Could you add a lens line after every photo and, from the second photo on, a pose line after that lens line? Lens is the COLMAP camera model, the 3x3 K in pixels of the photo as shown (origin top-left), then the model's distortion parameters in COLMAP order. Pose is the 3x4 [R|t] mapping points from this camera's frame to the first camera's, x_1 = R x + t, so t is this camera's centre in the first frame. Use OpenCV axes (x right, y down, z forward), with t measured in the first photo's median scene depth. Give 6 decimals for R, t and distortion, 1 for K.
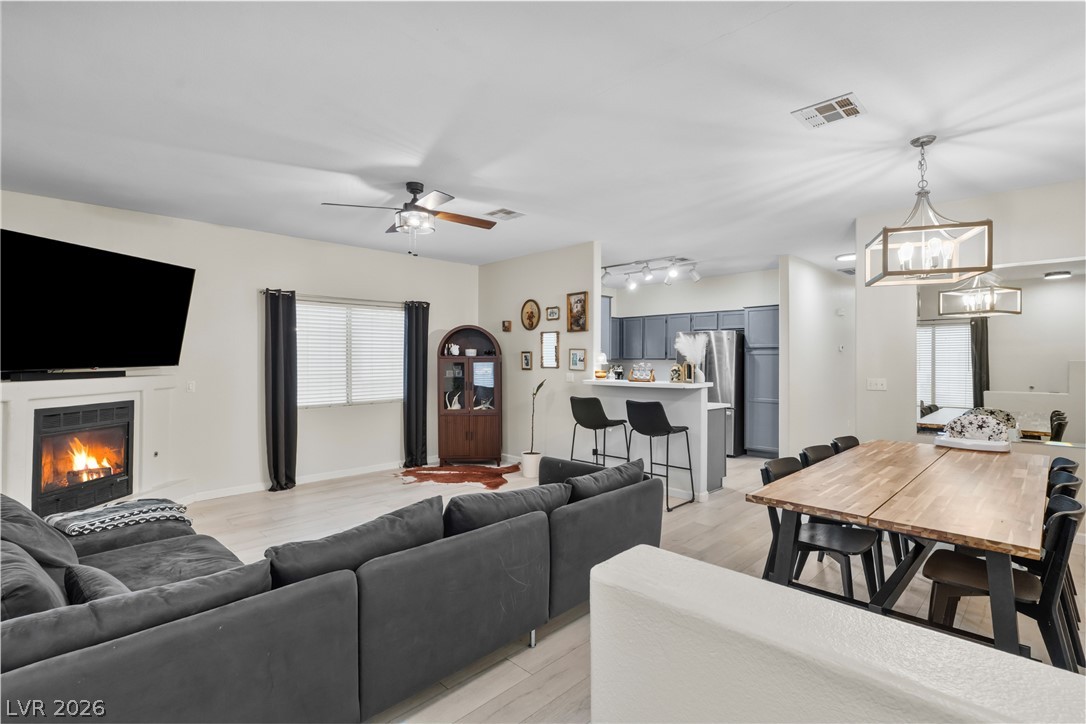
lens RADIAL K [[516.6, 0, 545.7], [0, 516.6, 359.9], [0, 0, 1]] dist [0.001718, 0.000674]
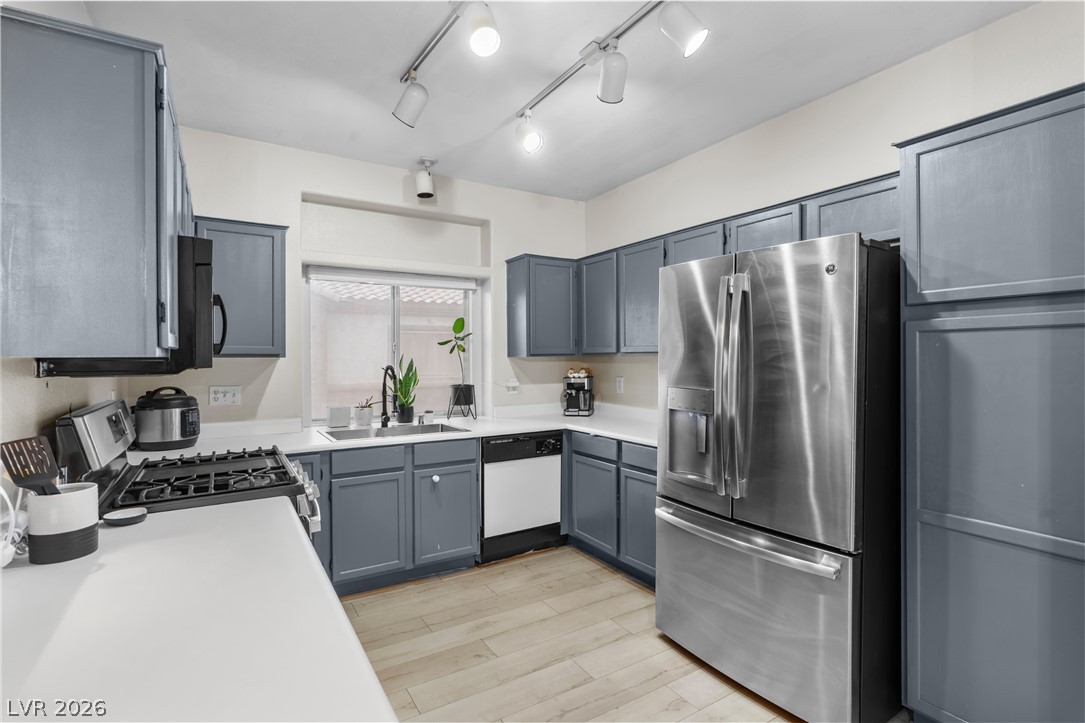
lens RADIAL K [[522.0, 0, 541.2], [0, 522.0, 357.0], [0, 0, 1]] dist [0.002984, 0.000120]
pose [[0.972321, -0.006658, -0.233554, 0.150160], [0.005642, 0.999972, -0.005016, 0.001630], [0.233580, 0.003559, 0.972331, 0.390614]]
